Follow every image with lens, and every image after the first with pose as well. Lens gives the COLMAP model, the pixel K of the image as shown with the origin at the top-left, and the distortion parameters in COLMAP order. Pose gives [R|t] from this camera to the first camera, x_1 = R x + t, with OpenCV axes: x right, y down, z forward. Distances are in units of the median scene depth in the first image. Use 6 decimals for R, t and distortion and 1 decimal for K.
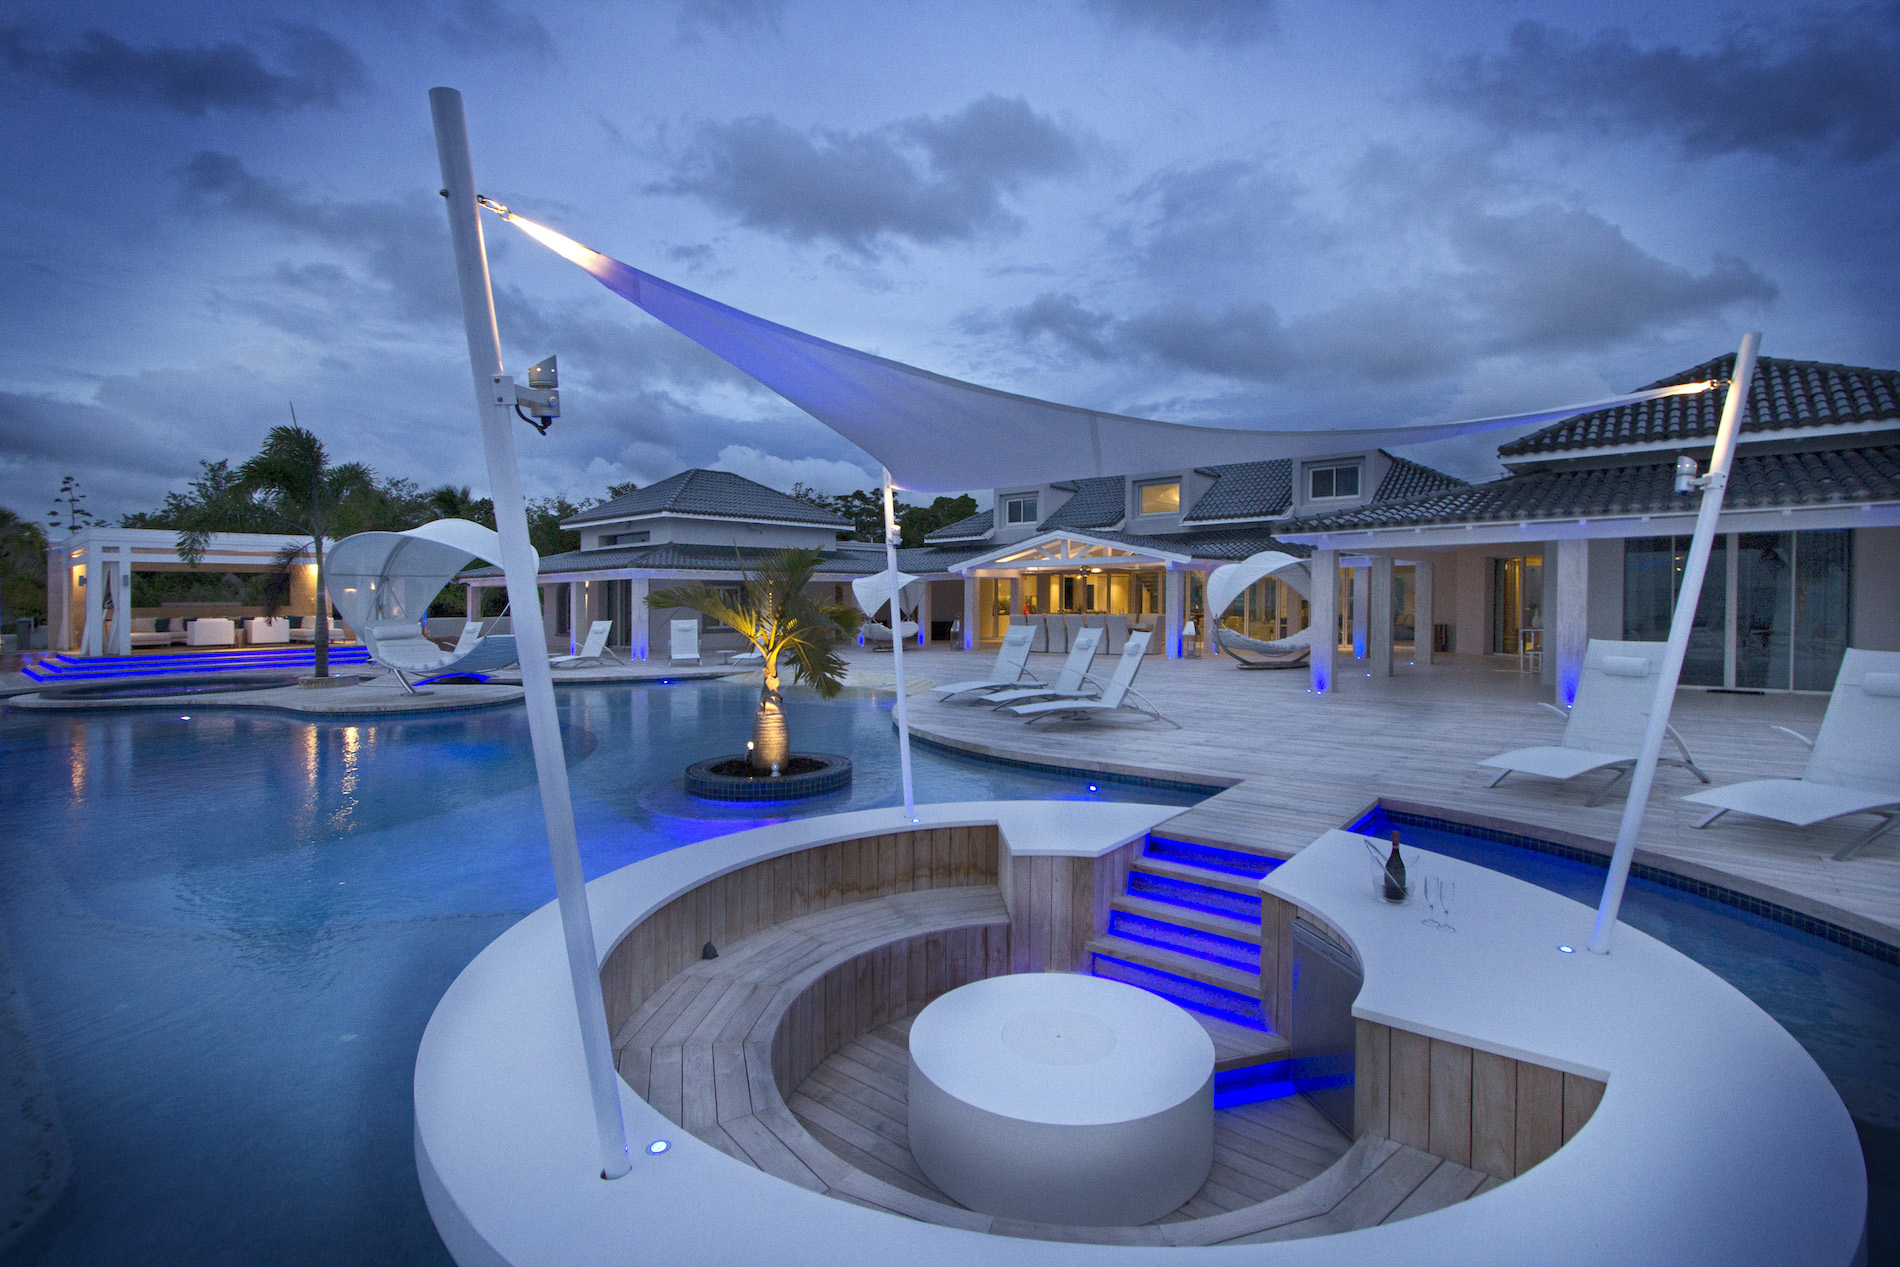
lens RADIAL K [[899.9, 0, 950.0], [0, 899.9, 633.5], [0, 0, 1]] dist [0.002320, 0.000082]
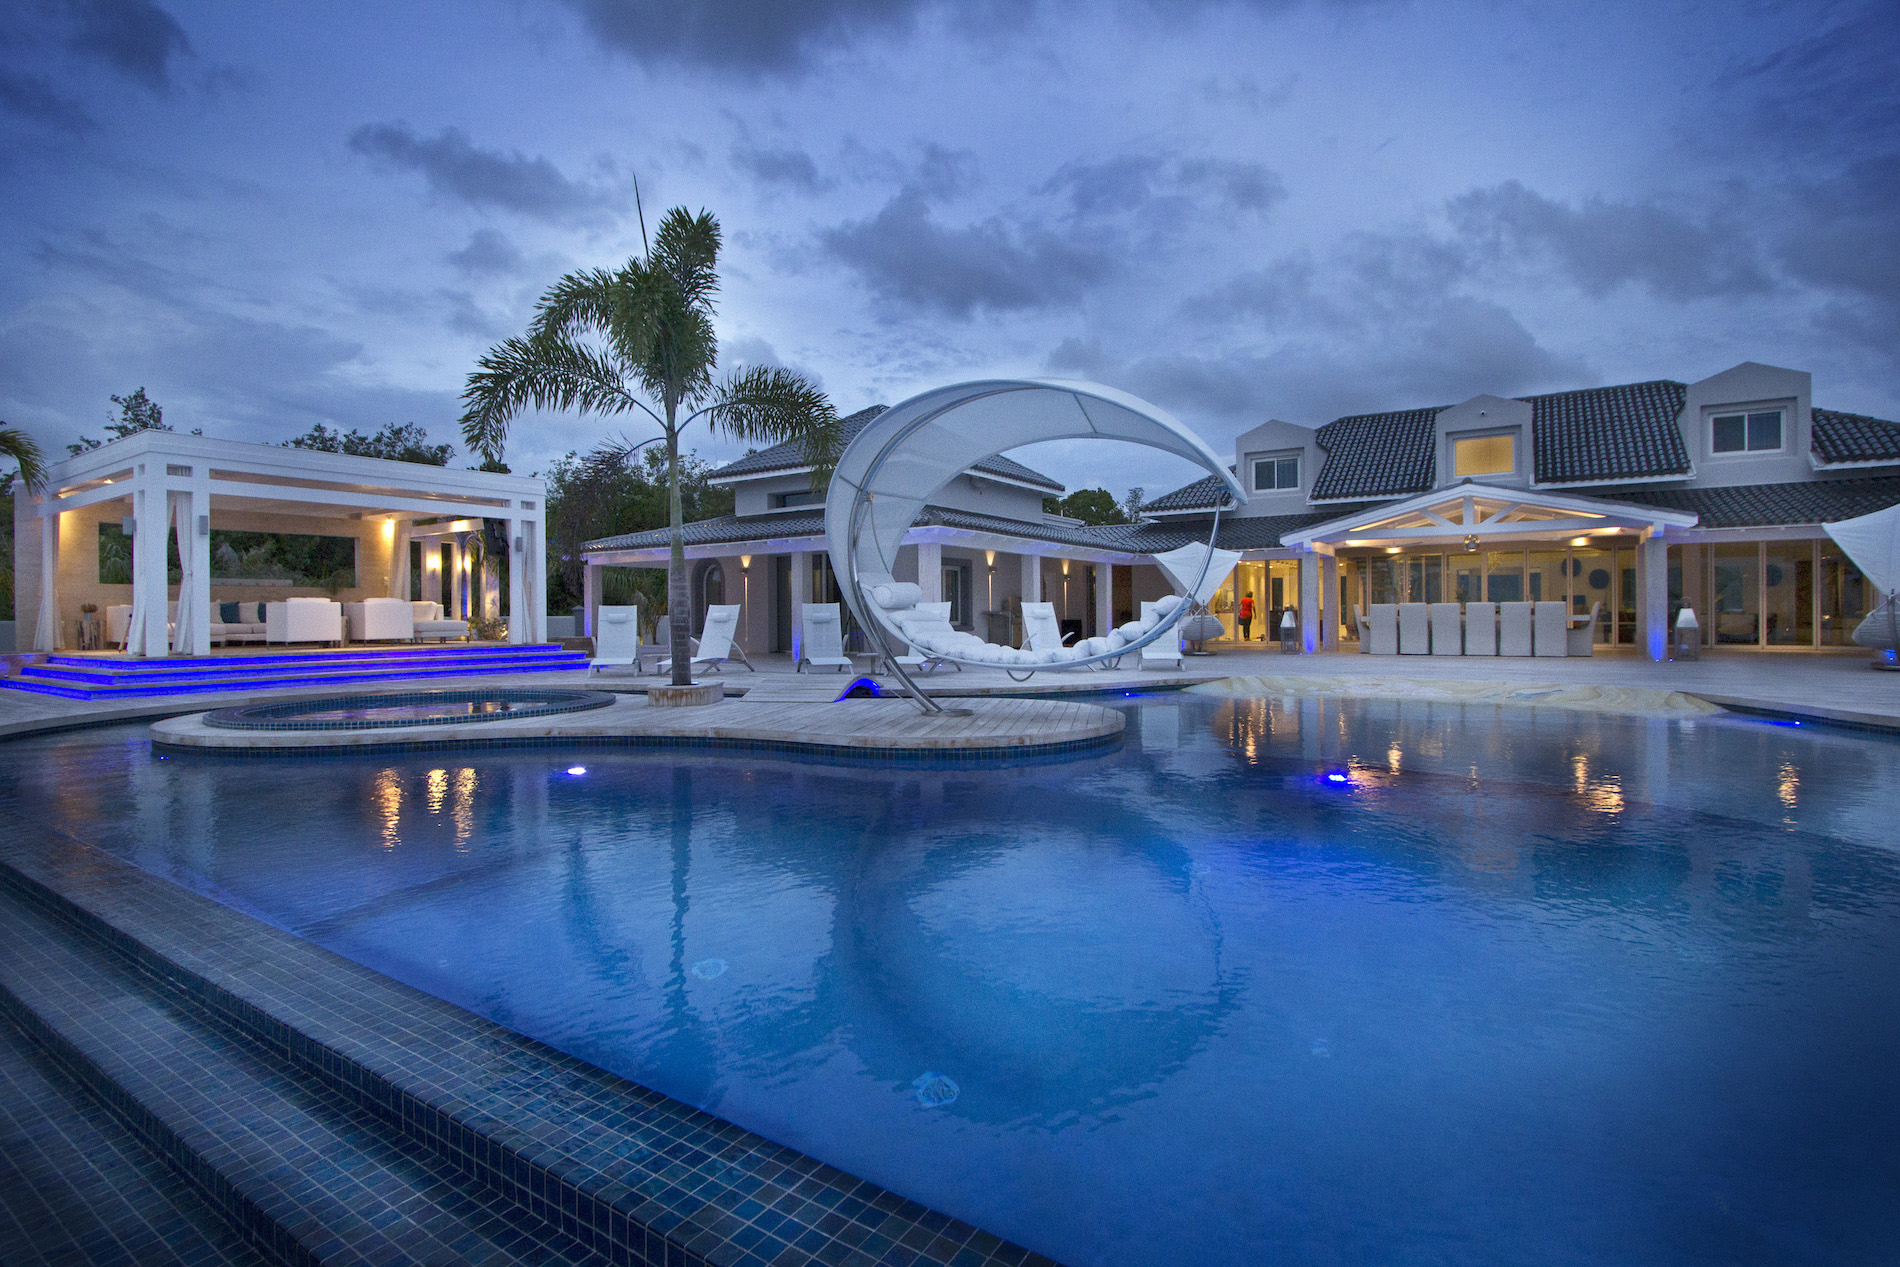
lens RADIAL K [[970.1, 0, 943.8], [0, 970.1, 606.9], [0, 0, 1]] dist [-0.041471, 0.000217]
pose [[0.994810, -0.002049, 0.101732, -0.397654], [0.006014, 0.999233, -0.038682, 0.013921], [-0.101575, 0.039093, 0.994059, 0.283928]]
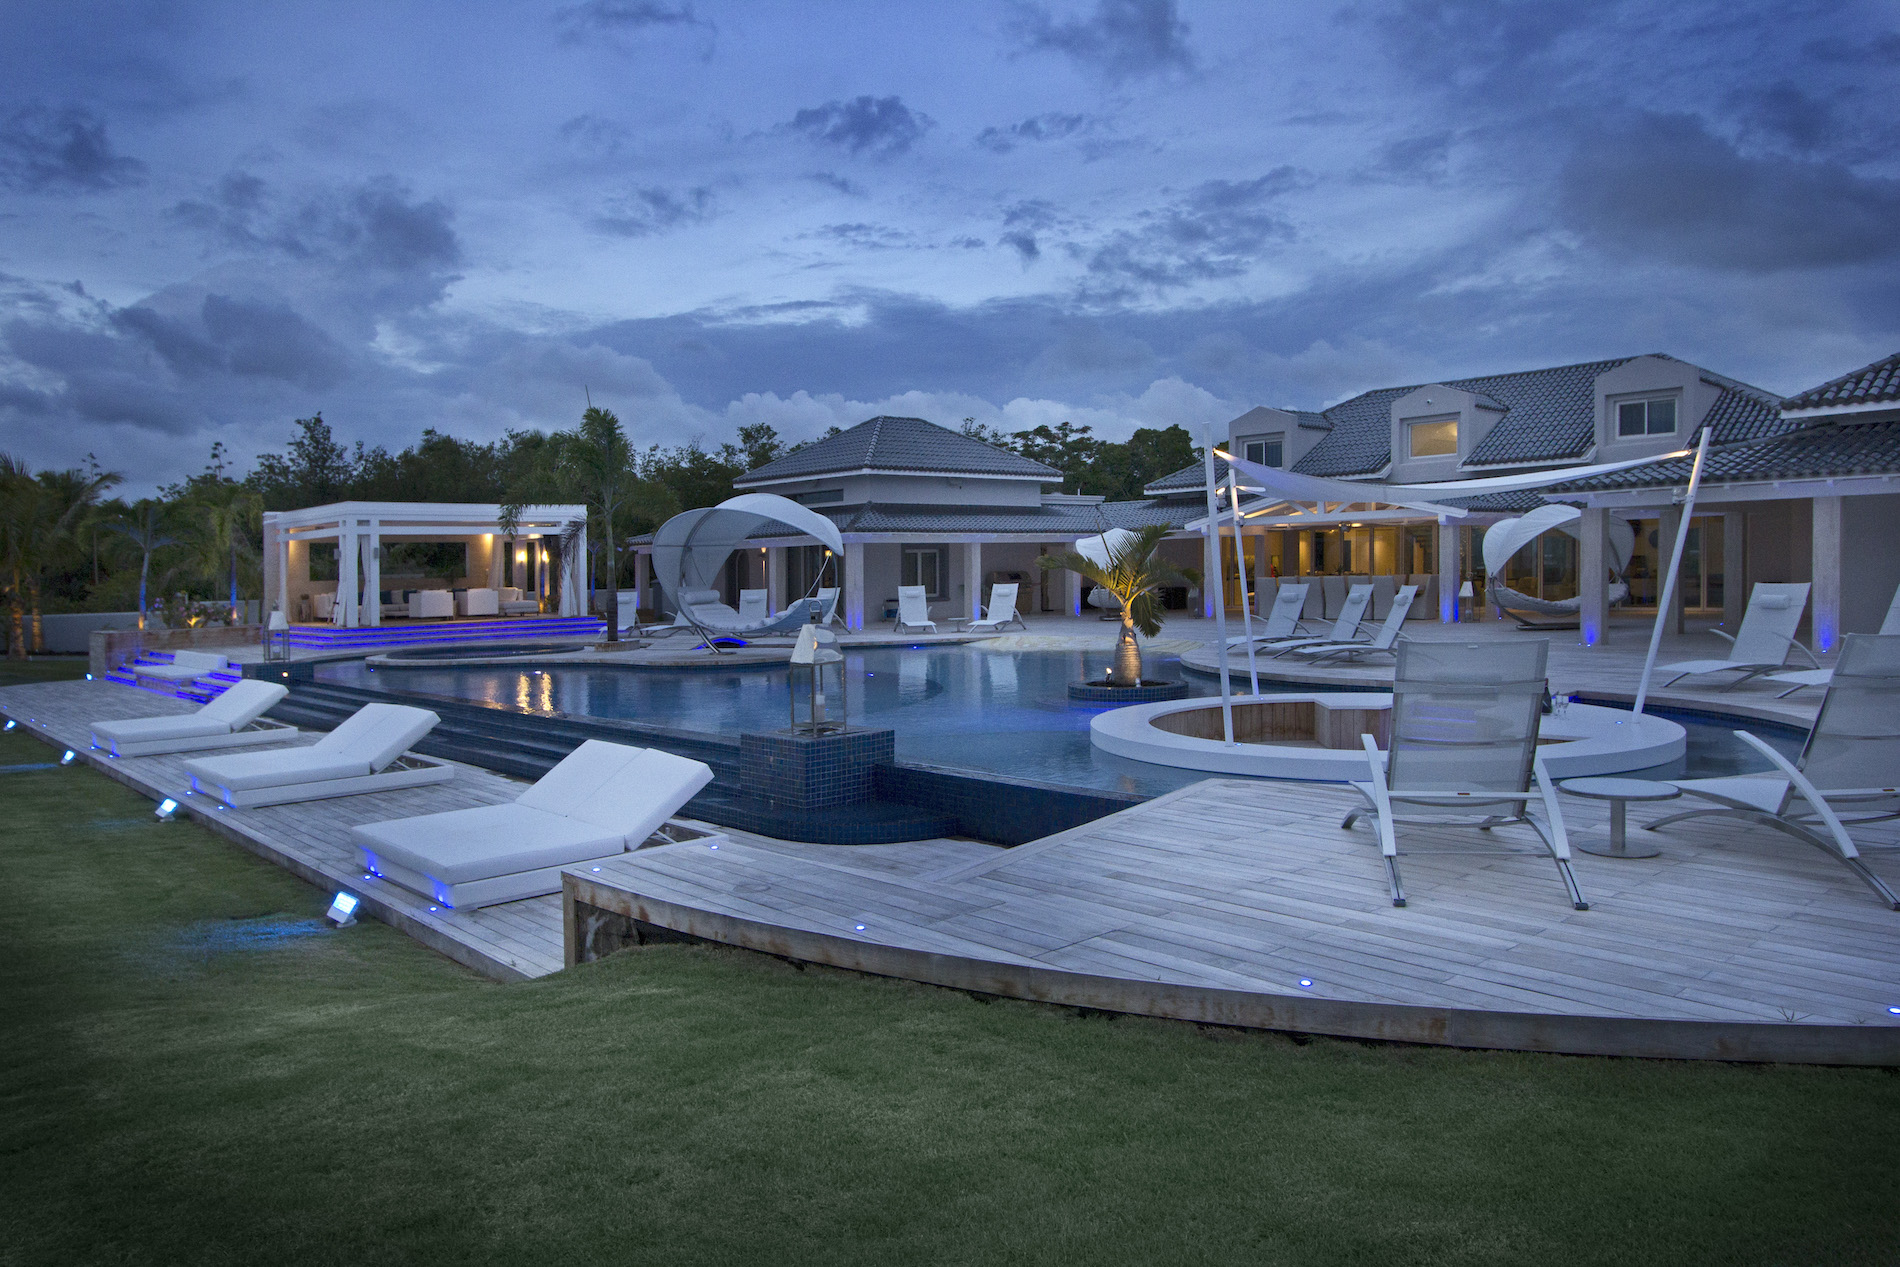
lens RADIAL K [[1313.2, 0, 958.6], [0, 1313.2, 600.0], [0, 0, 1]] dist [0.024541, 0.002362]
pose [[0.992163, -0.009574, -0.124583, -0.061126], [0.008434, 0.999918, -0.009676, 0.010851], [0.124665, 0.008550, 0.992162, -0.304786]]
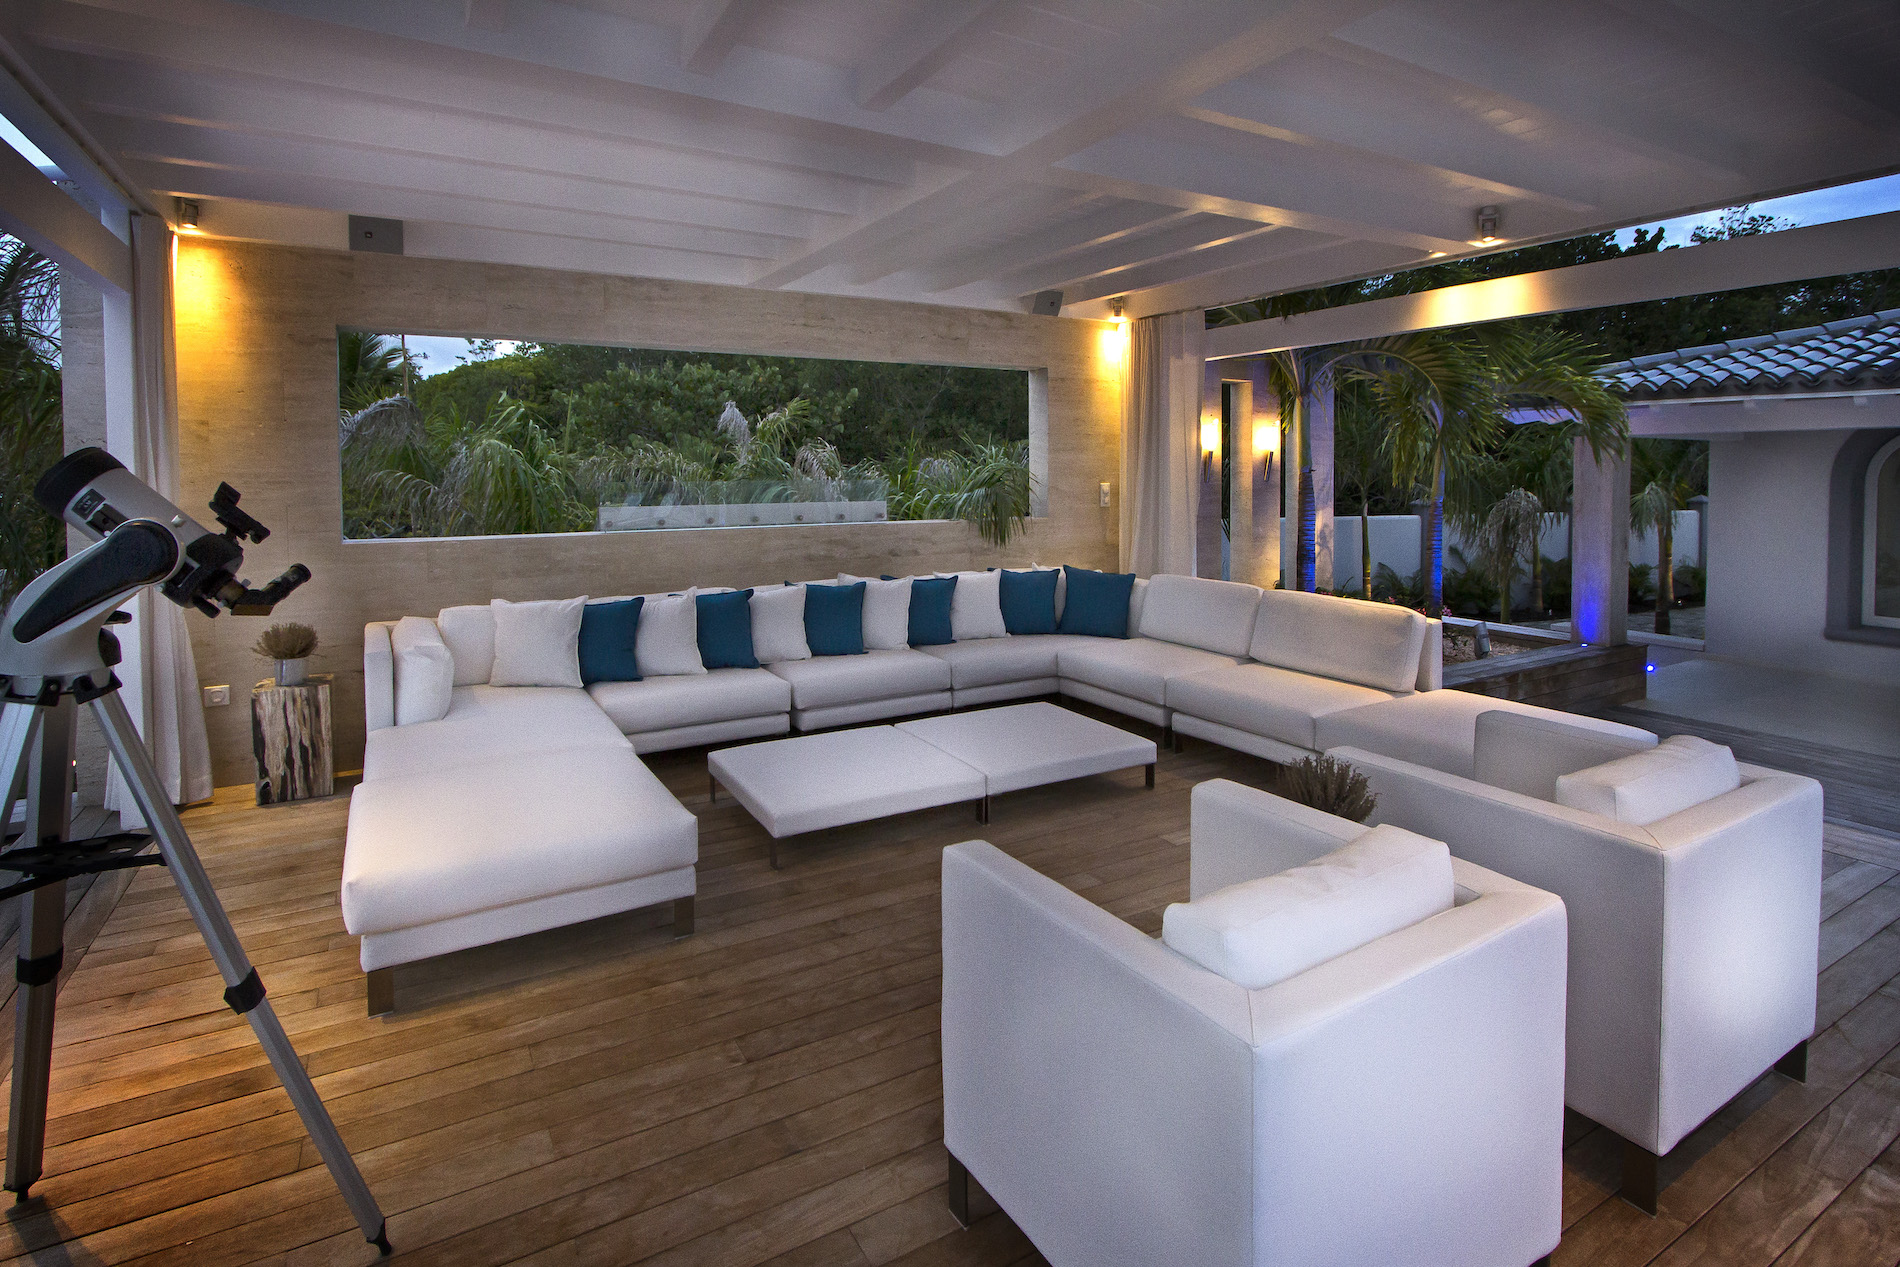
lens RADIAL K [[970.1, 0, 943.8], [0, 970.1, 606.9], [0, 0, 1]] dist [-0.041471, 0.000217]
pose [[0.945029, 0.047745, -0.323481, -0.707340], [-0.013465, 0.994126, 0.107392, -0.032926], [0.326708, -0.097132, 0.940121, 0.791290]]
